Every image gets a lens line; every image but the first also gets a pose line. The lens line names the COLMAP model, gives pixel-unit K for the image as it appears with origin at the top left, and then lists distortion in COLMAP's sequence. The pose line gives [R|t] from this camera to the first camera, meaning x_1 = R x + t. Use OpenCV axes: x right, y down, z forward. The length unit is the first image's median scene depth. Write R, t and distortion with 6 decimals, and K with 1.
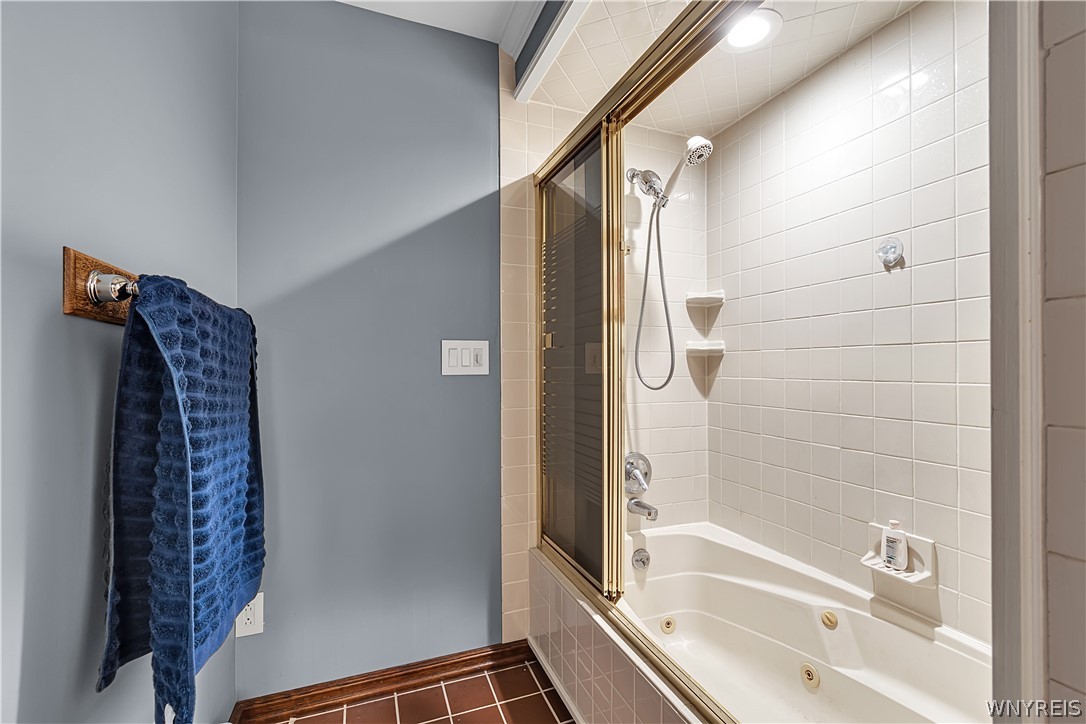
lens RADIAL K [[478.5, 0, 540.1], [0, 478.5, 362.3], [0, 0, 1]] dist [0.000317, -0.000329]
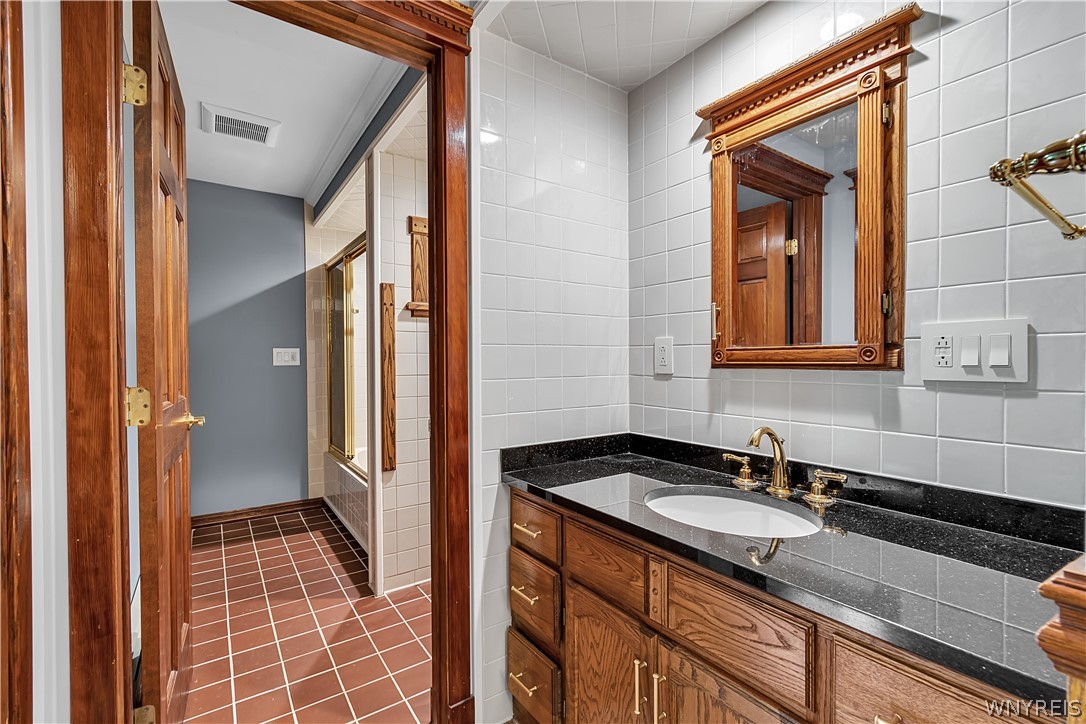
lens RADIAL K [[478.5, 0, 552.0], [0, 478.5, 364.2], [0, 0, 1]] dist [0.000317, -0.000329]
pose [[0.966790, -0.004628, 0.255530, 0.398822], [-0.000330, 0.999813, 0.019356, -0.017274], [-0.255572, -0.018797, 0.966607, -1.198056]]
